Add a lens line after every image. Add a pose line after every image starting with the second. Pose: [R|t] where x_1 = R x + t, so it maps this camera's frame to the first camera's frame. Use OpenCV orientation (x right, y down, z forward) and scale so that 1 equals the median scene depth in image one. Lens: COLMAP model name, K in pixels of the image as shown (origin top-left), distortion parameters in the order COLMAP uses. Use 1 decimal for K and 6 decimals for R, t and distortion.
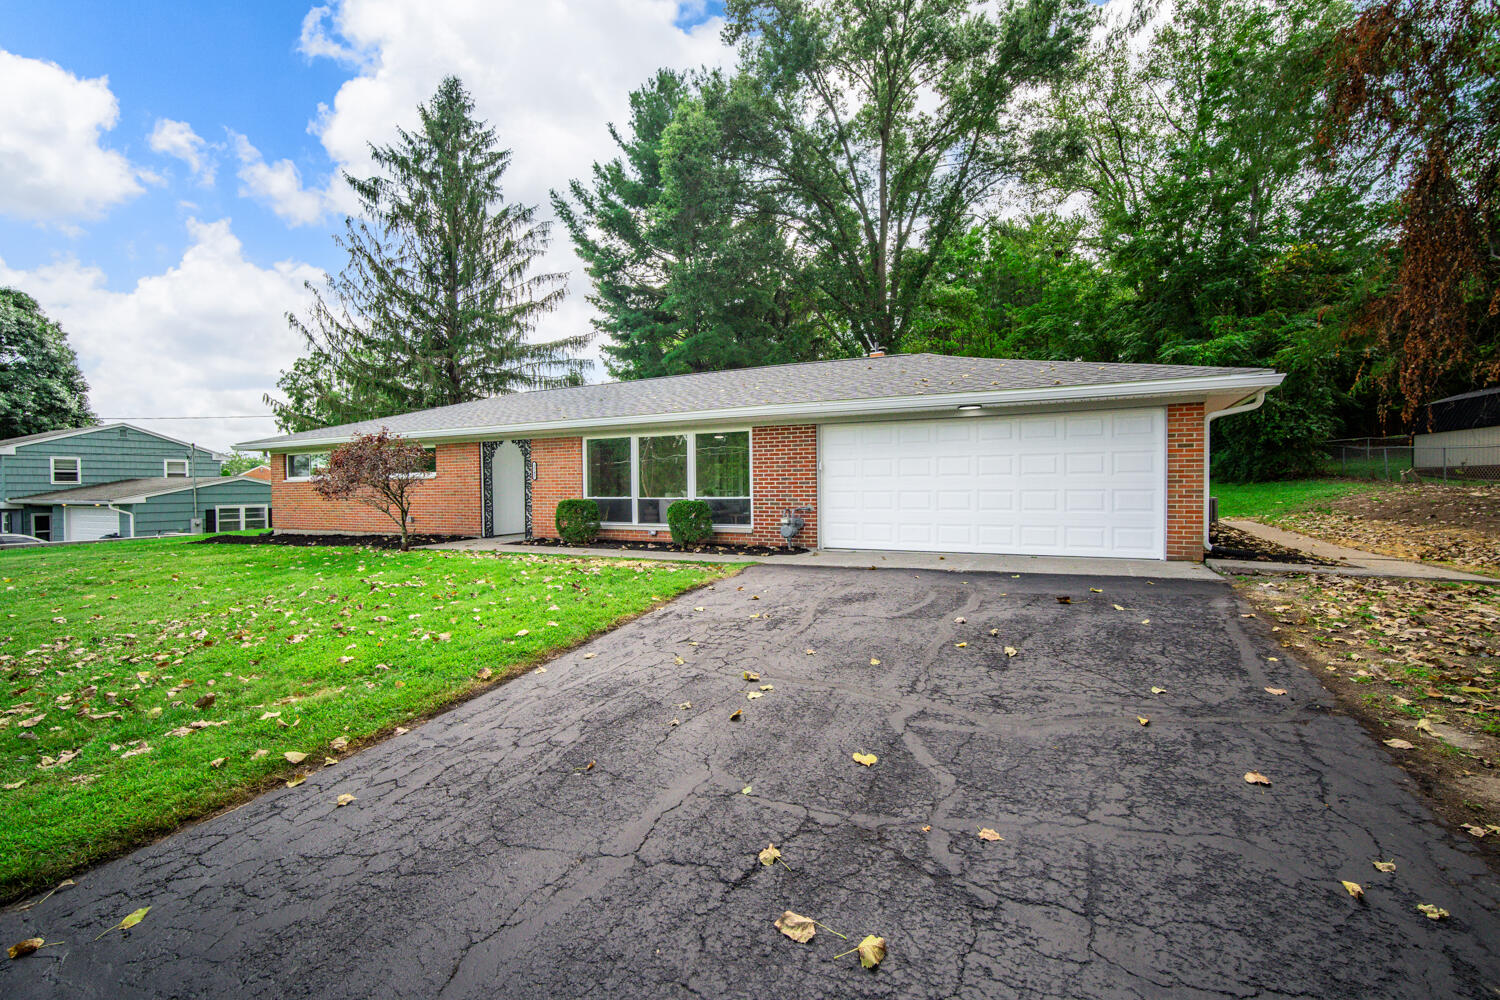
lens RADIAL K [[606.2, 0, 750.0], [0, 606.2, 500.0], [0, 0, 1]] dist [-0.007305, -0.000095]
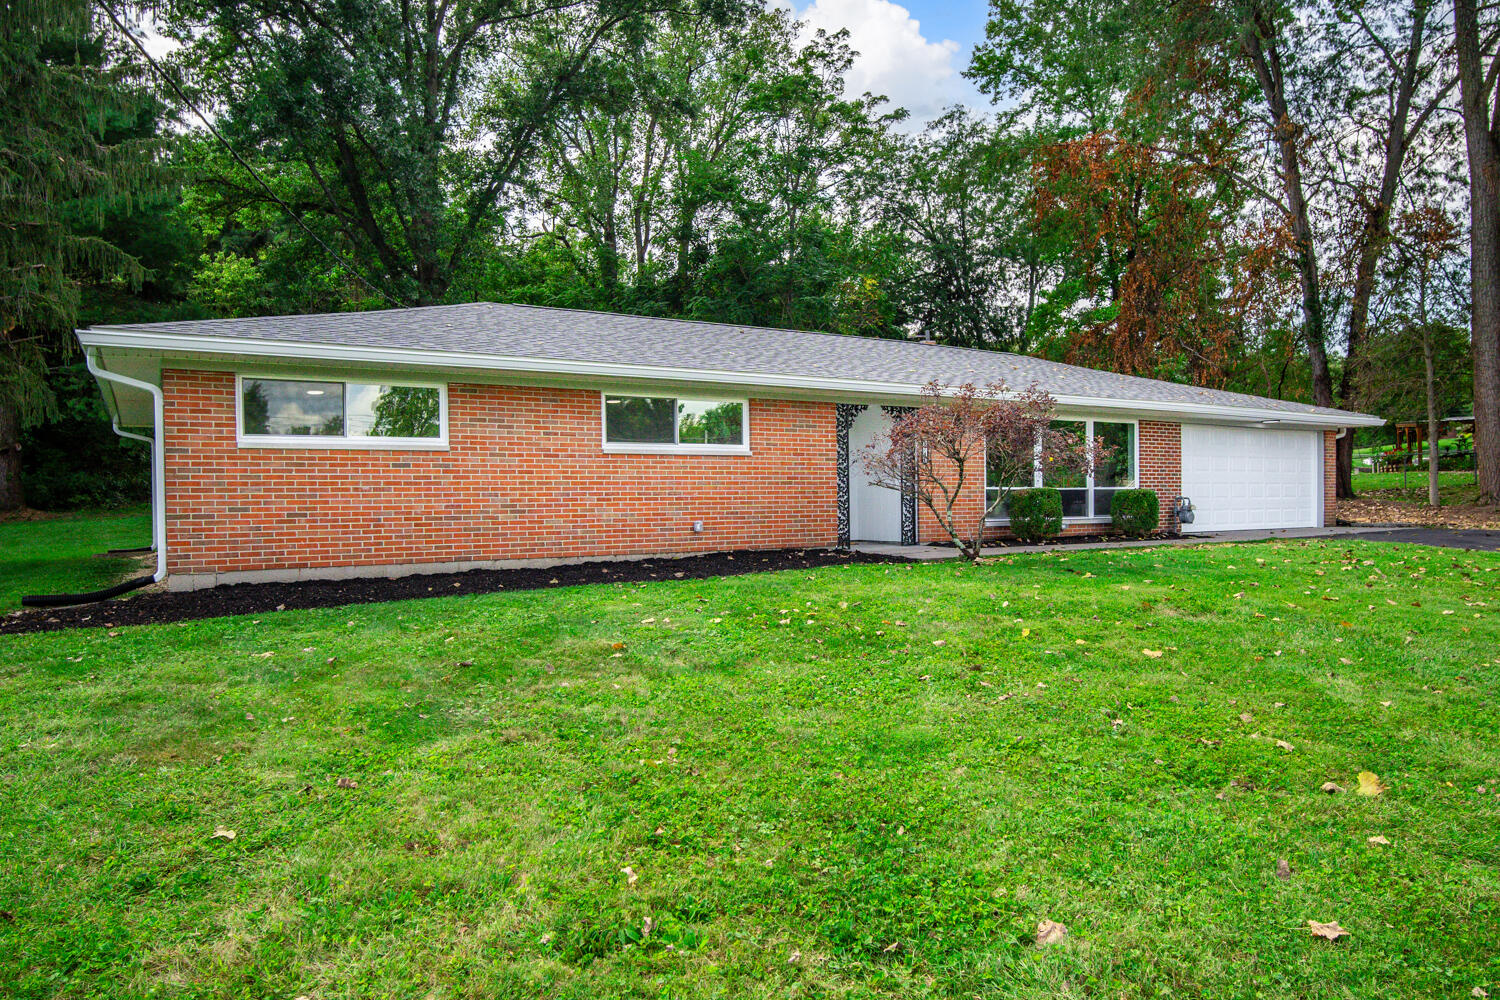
lens RADIAL K [[781.2, 0, 750.0], [0, 781.2, 500.0], [0, 0, 1]] dist [-0.003165, -0.000279]
pose [[0.646740, -0.008092, 0.762667, -1.434281], [0.003322, 0.999964, 0.007792, 0.003933], [-0.762703, -0.002506, 0.646744, 0.640105]]
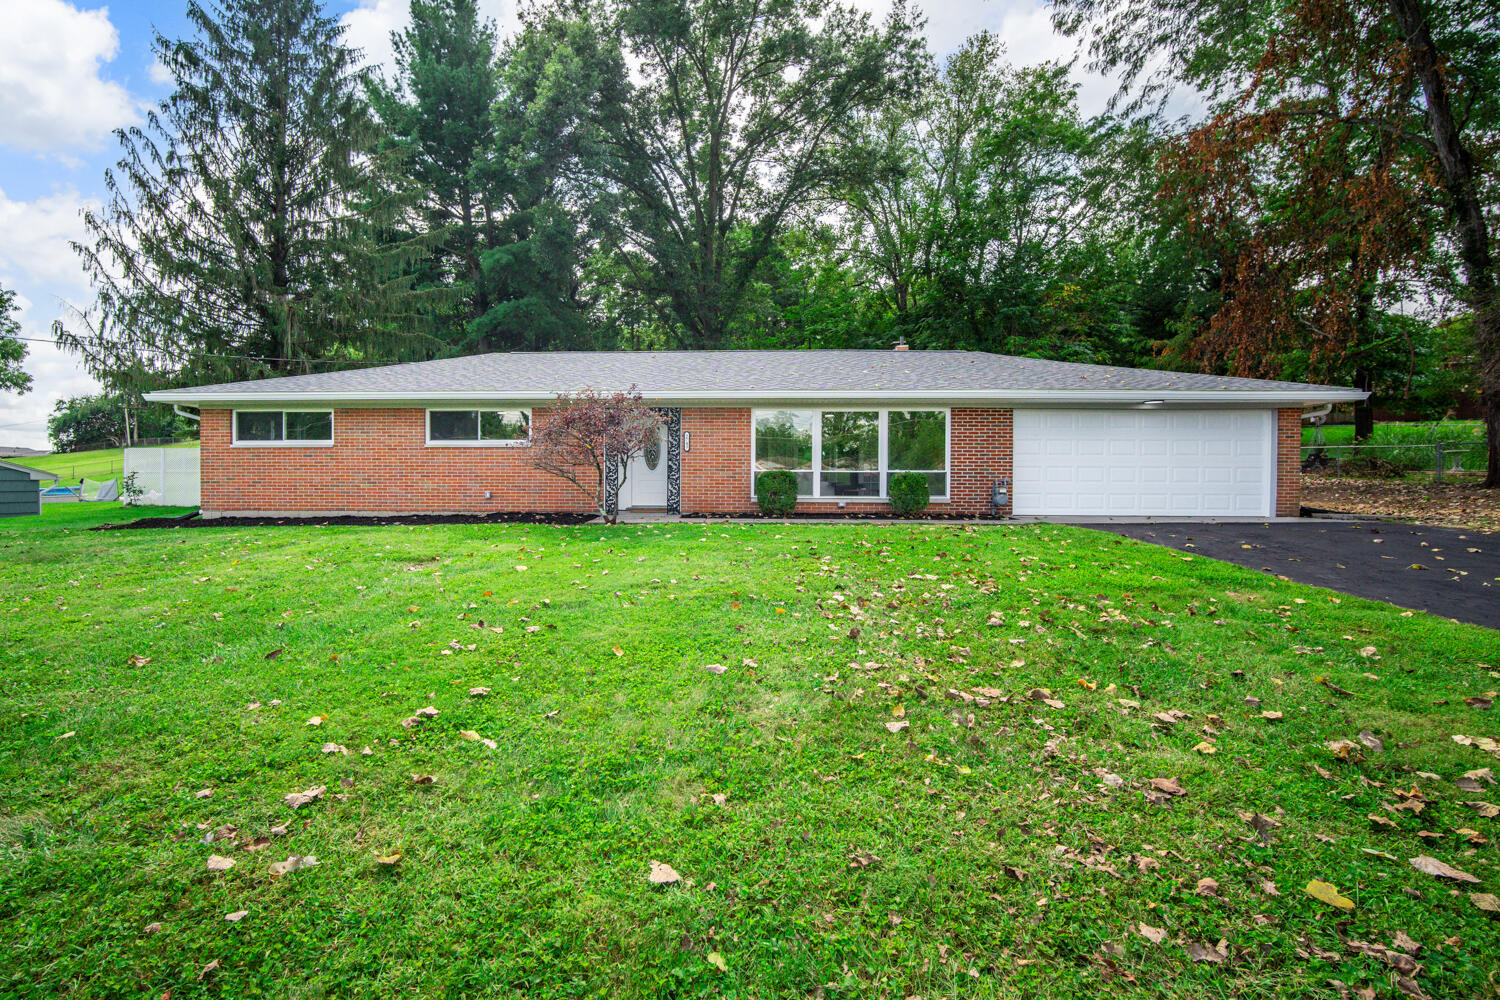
lens RADIAL K [[606.2, 0, 750.0], [0, 606.2, 500.0], [0, 0, 1]] dist [-0.007305, -0.000095]
pose [[0.924955, -0.004453, 0.380050, -0.753555], [-0.004708, 0.999720, 0.023171, 0.024469], [-0.380047, -0.023222, 0.924676, 0.110179]]
